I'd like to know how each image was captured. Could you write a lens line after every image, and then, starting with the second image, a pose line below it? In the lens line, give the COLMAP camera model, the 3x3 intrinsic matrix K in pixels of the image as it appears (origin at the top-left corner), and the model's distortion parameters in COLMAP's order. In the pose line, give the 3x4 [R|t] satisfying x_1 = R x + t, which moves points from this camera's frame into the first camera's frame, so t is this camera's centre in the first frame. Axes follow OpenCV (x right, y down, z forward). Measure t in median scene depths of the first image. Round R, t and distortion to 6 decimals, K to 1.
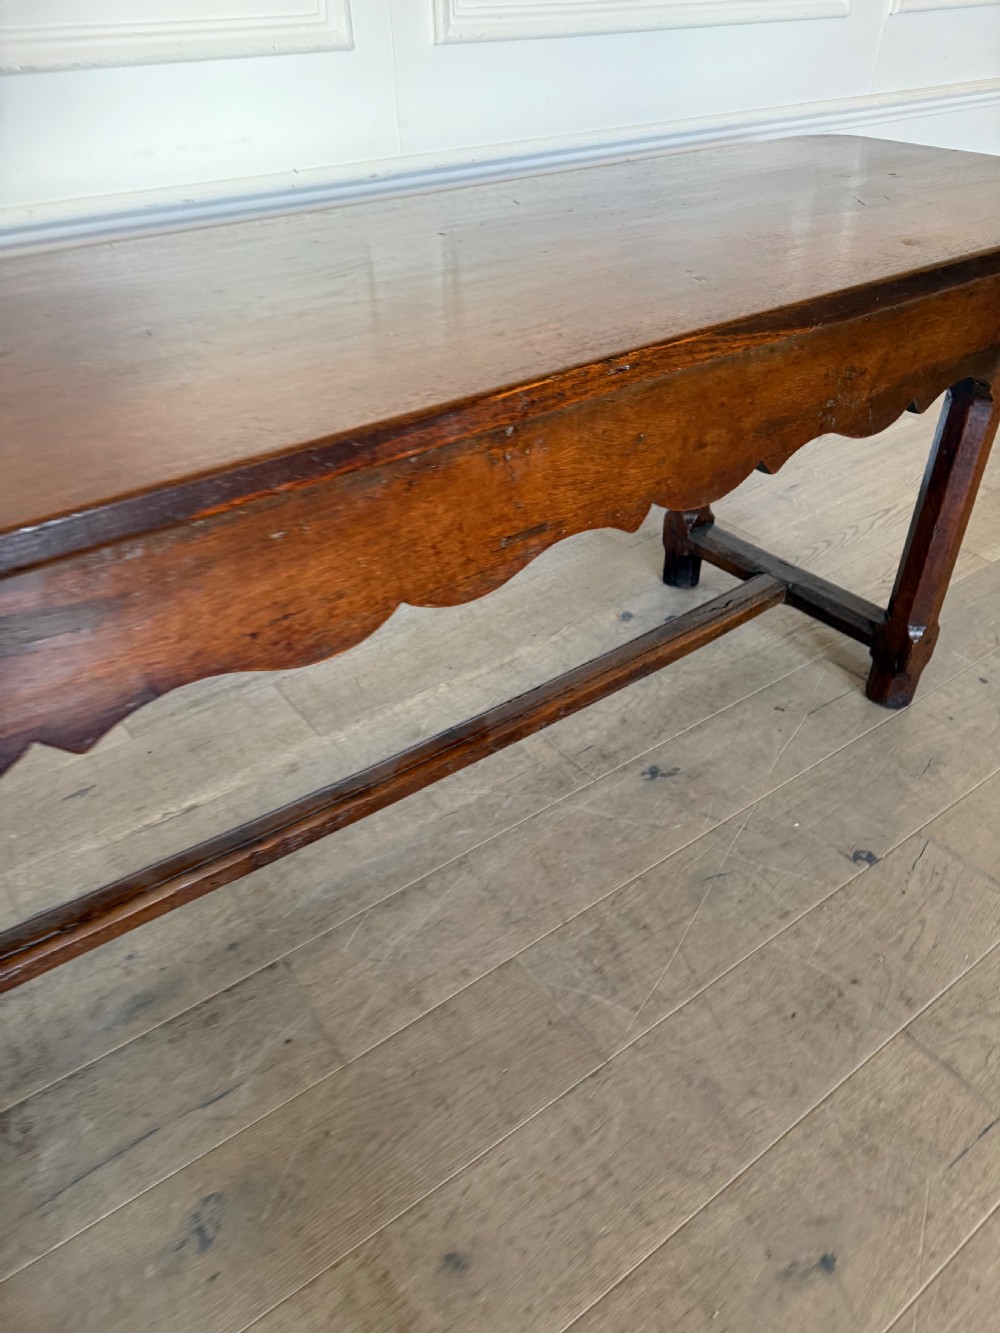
lens RADIAL K [[948.4, 0, 498.6], [0, 948.4, 671.7], [0, 0, 1]] dist [0.035812, -0.049142]
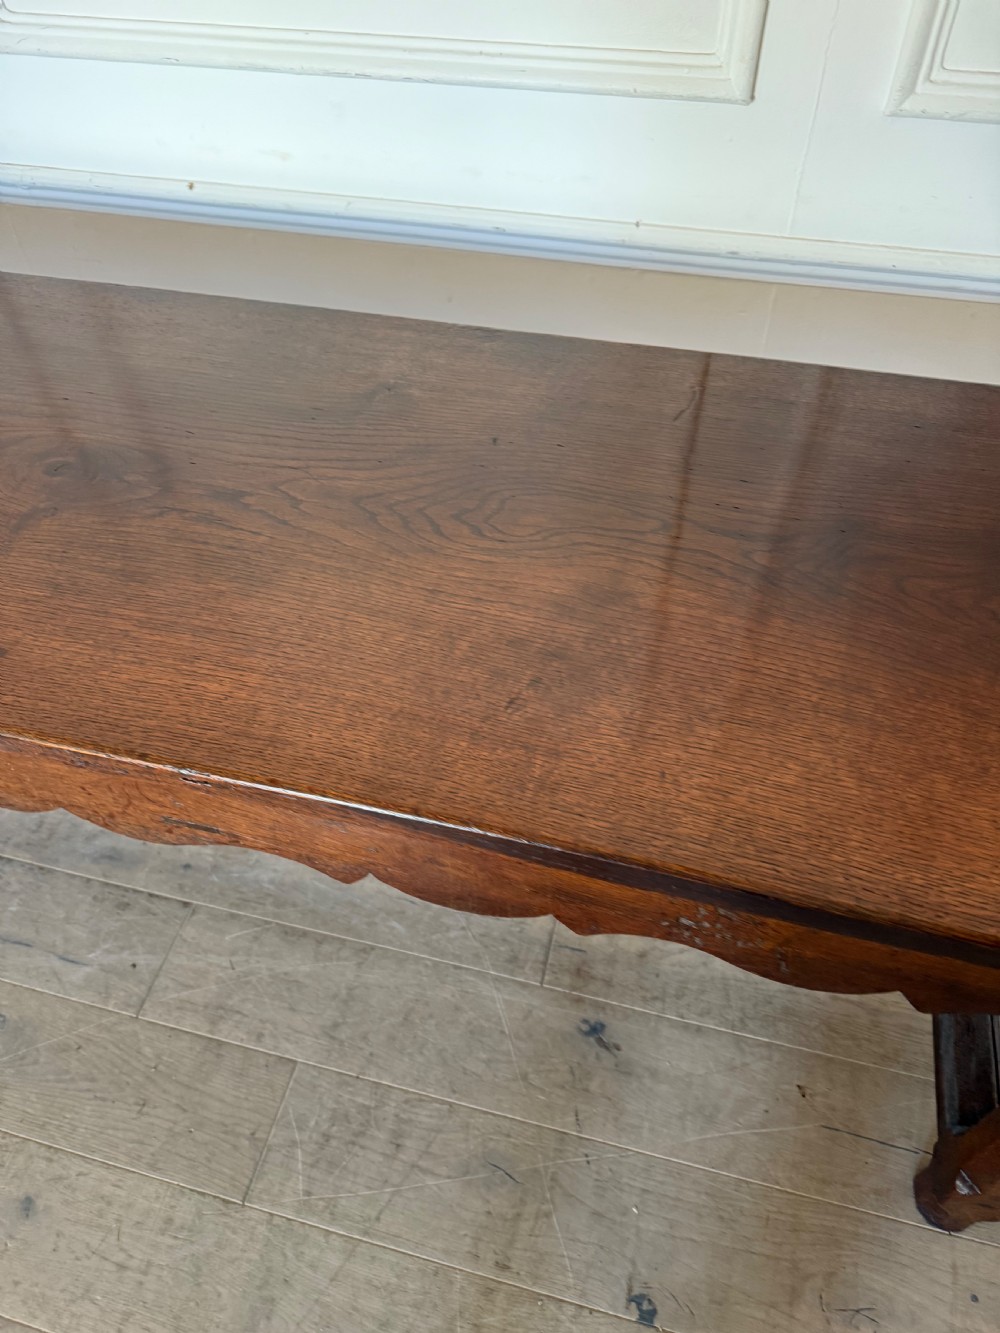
lens RADIAL K [[948.4, 0, 495.9], [0, 948.4, 666.9], [0, 0, 1]] dist [0.035812, -0.049142]
pose [[0.630688, 0.586405, -0.508293, 0.438484], [-0.458027, 0.810016, 0.366176, -0.545177], [0.626453, 0.001869, 0.779457, 0.310684]]
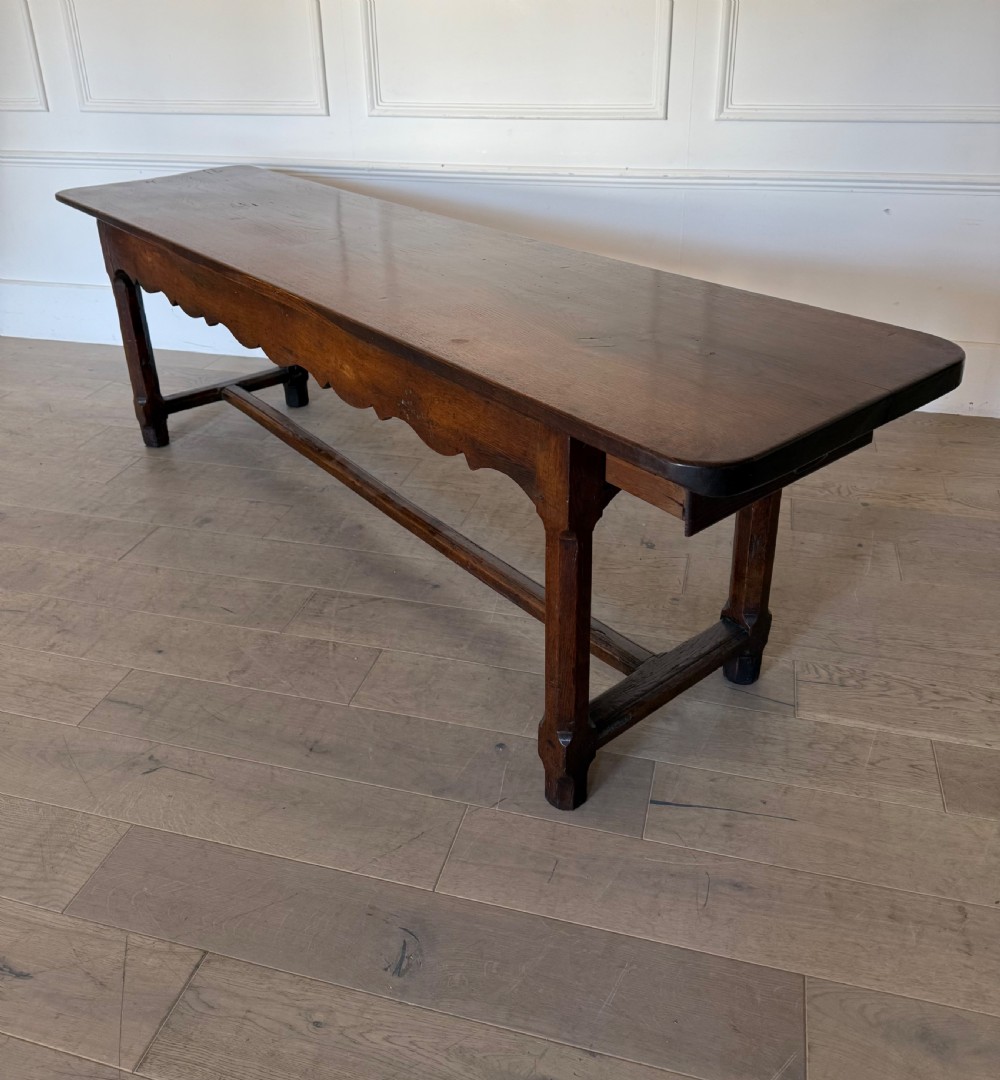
lens RADIAL K [[947.7, 0, 510.2], [0, 947.7, 413.8], [0, 0, 1]] dist [0.050788, -0.069163]
pose [[0.620822, 0.314213, -0.718227, 1.571622], [-0.463945, 0.885761, -0.013518, 0.133615], [0.631930, 0.341611, 0.695677, -0.542023]]
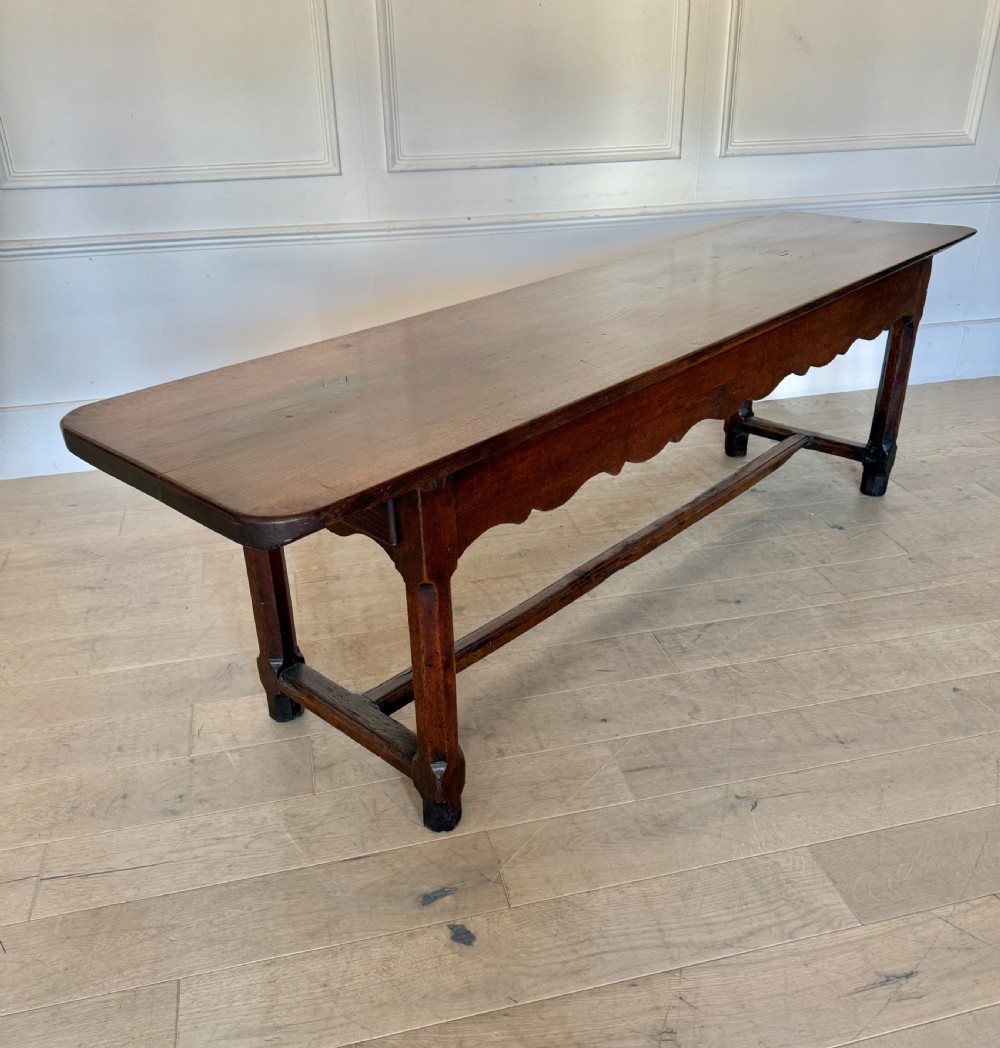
lens RADIAL K [[938.2, 0, 501.8], [0, 938.2, 533.2], [0, 0, 1]] dist [0.101944, -0.165949]
pose [[0.923676, 0.178654, -0.338978, 0.453264], [-0.228682, 0.966854, -0.113565, 0.677054], [0.307454, 0.182416, 0.933915, -1.294542]]
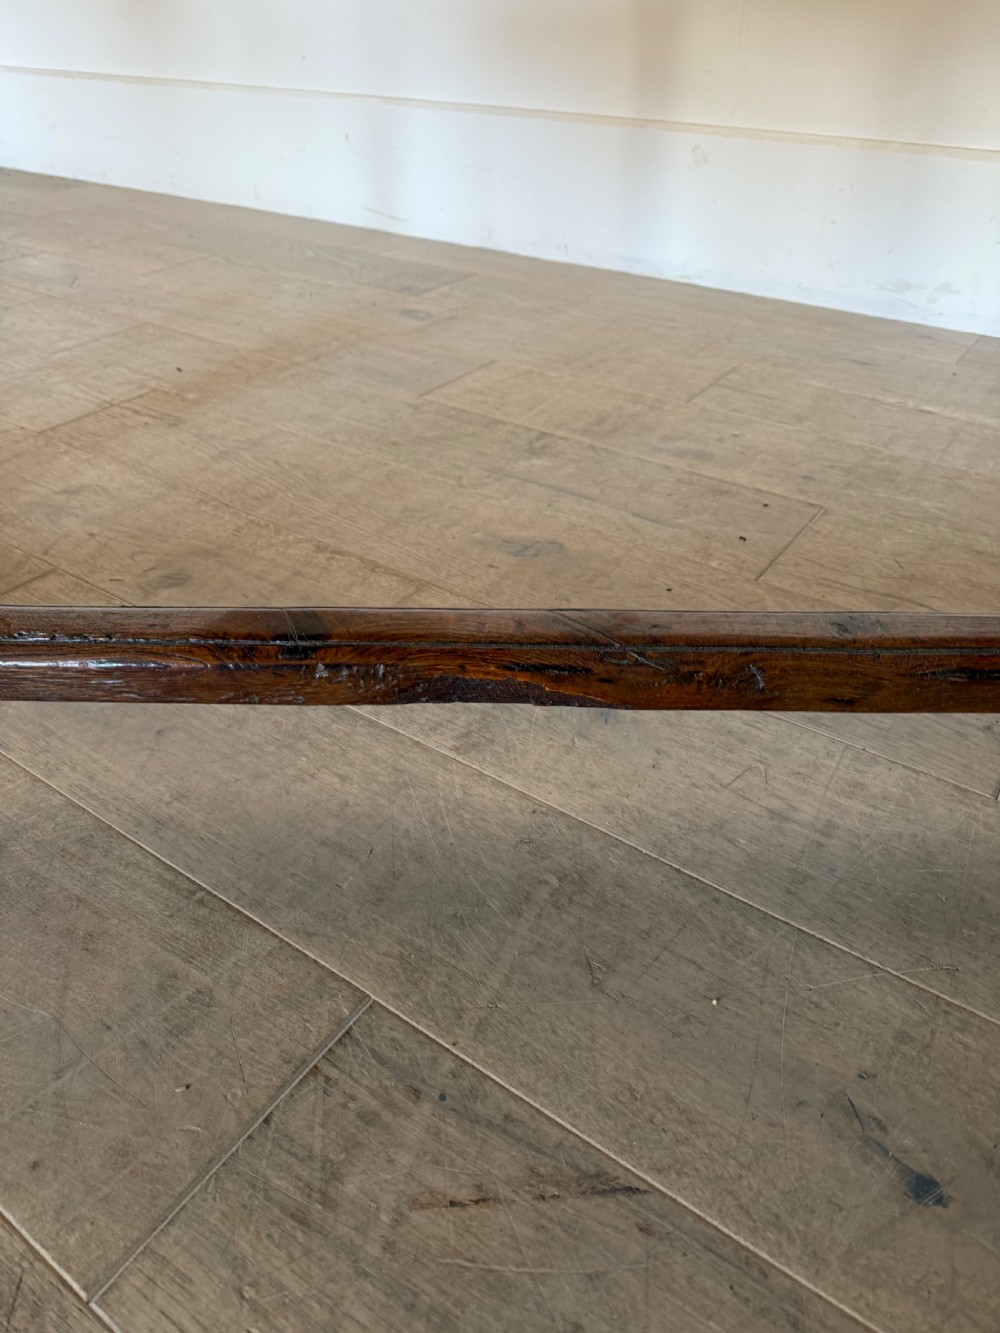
lens RADIAL K [[948.4, 0, 499.9], [0, 948.4, 656.2], [0, 0, 1]] dist [0.035812, -0.049142]
pose [[0.320923, 0.565299, -0.759898, 0.371818], [-0.576801, 0.753038, 0.316599, 0.302631], [0.751205, 0.336706, 0.567732, 0.374969]]
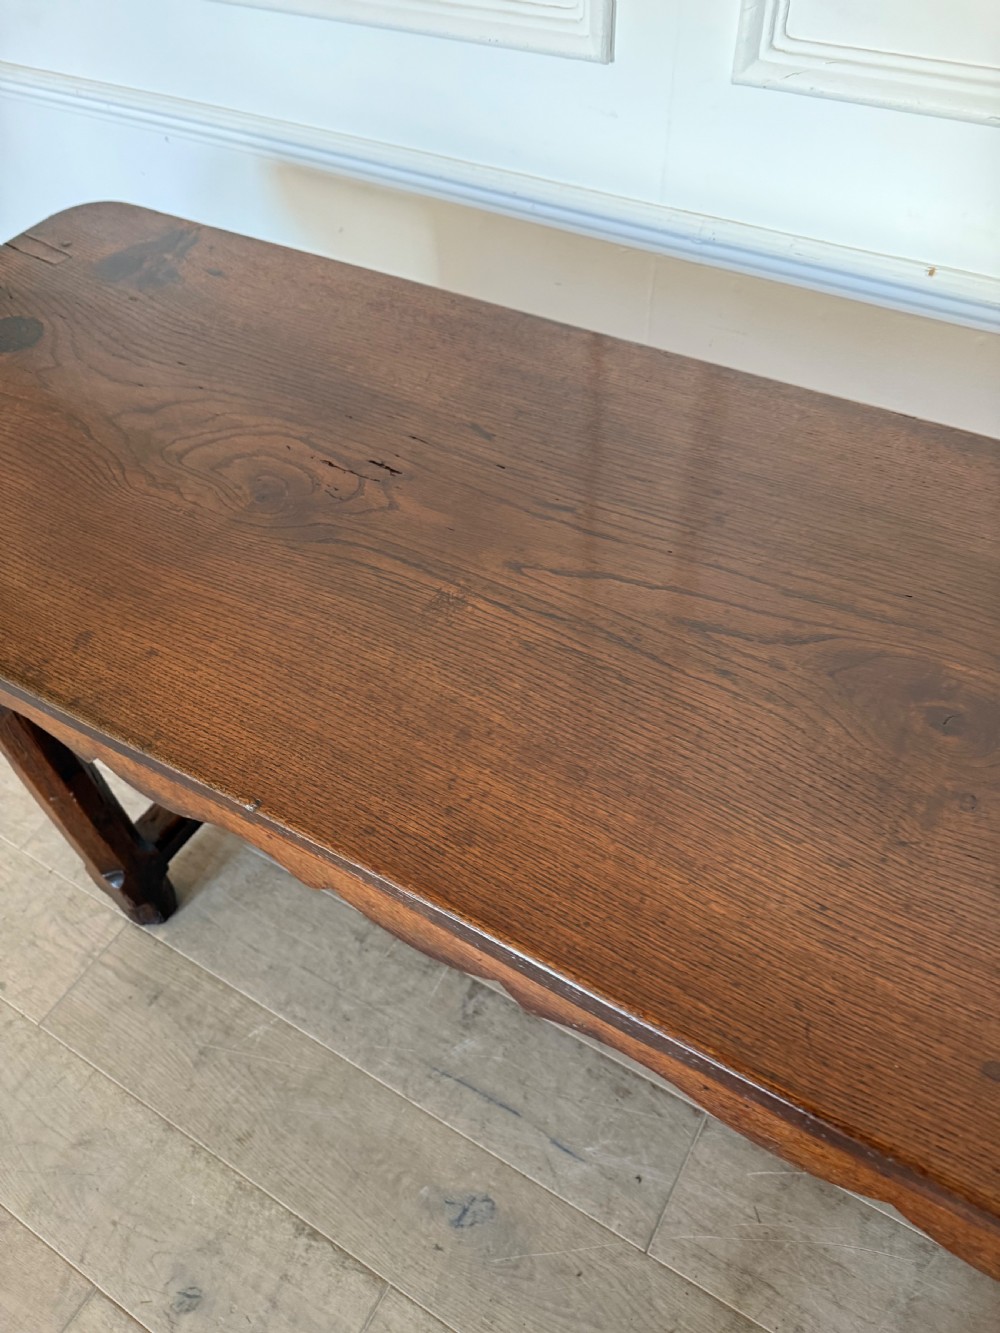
lens RADIAL K [[948.4, 0, 499.0], [0, 948.4, 673.9], [0, 0, 1]] dist [0.035812, -0.049142]
pose [[0.387459, 0.702530, -0.596932, -0.043024], [-0.528809, 0.699761, 0.480308, -0.383314], [0.755140, 0.129563, 0.642633, 0.138887]]
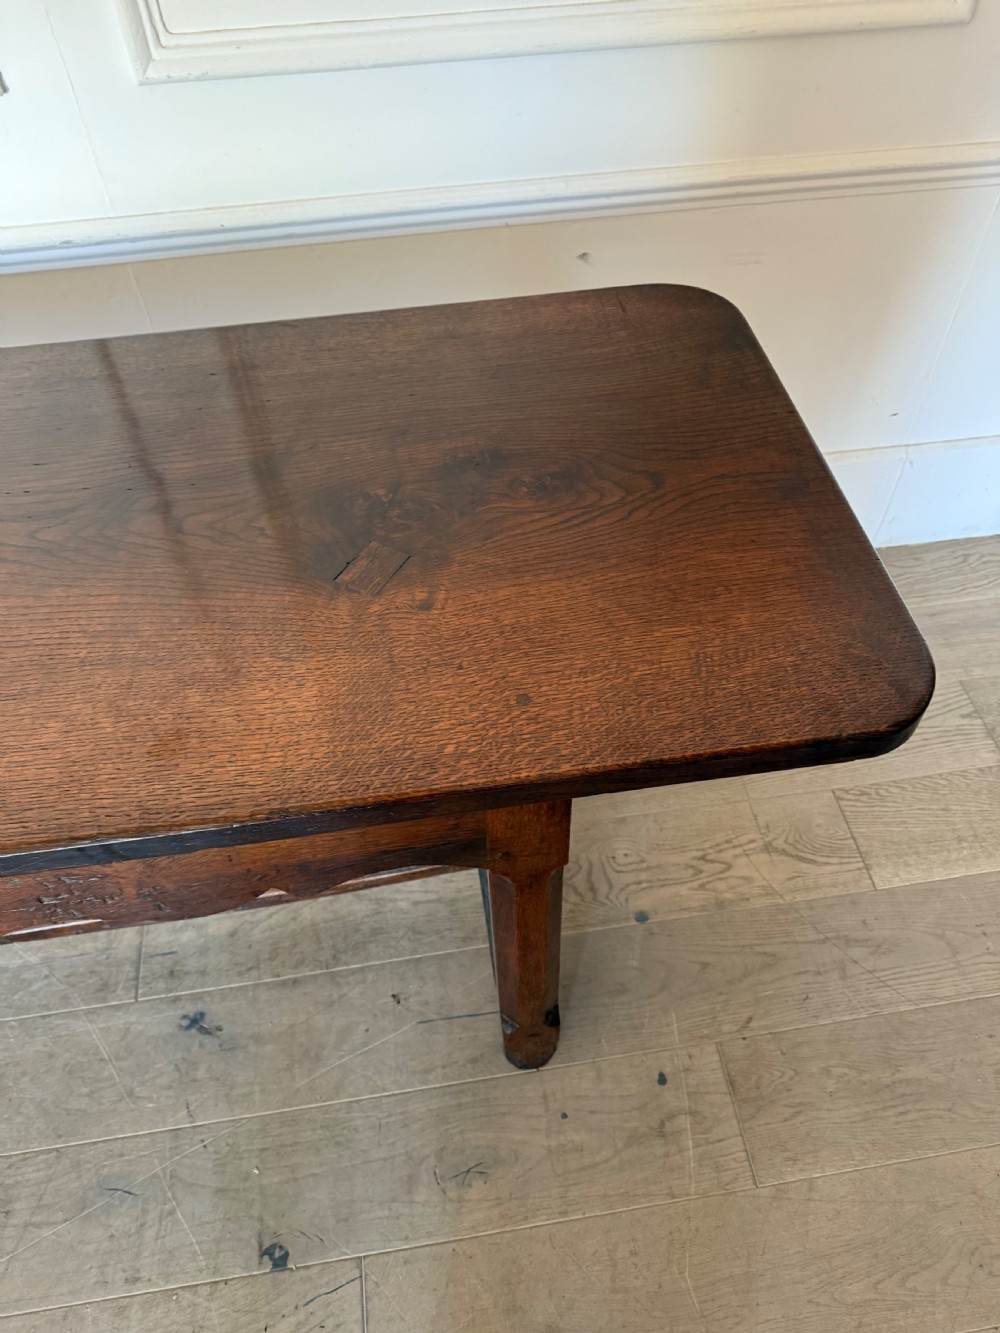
lens RADIAL K [[948.4, 0, 509.0], [0, 948.4, 670.1], [0, 0, 1]] dist [0.035812, -0.049142]
pose [[0.882847, 0.358334, -0.303608, 0.703931], [-0.275028, 0.918452, 0.284264, -0.643289], [0.380710, -0.167461, 0.909404, 0.436561]]
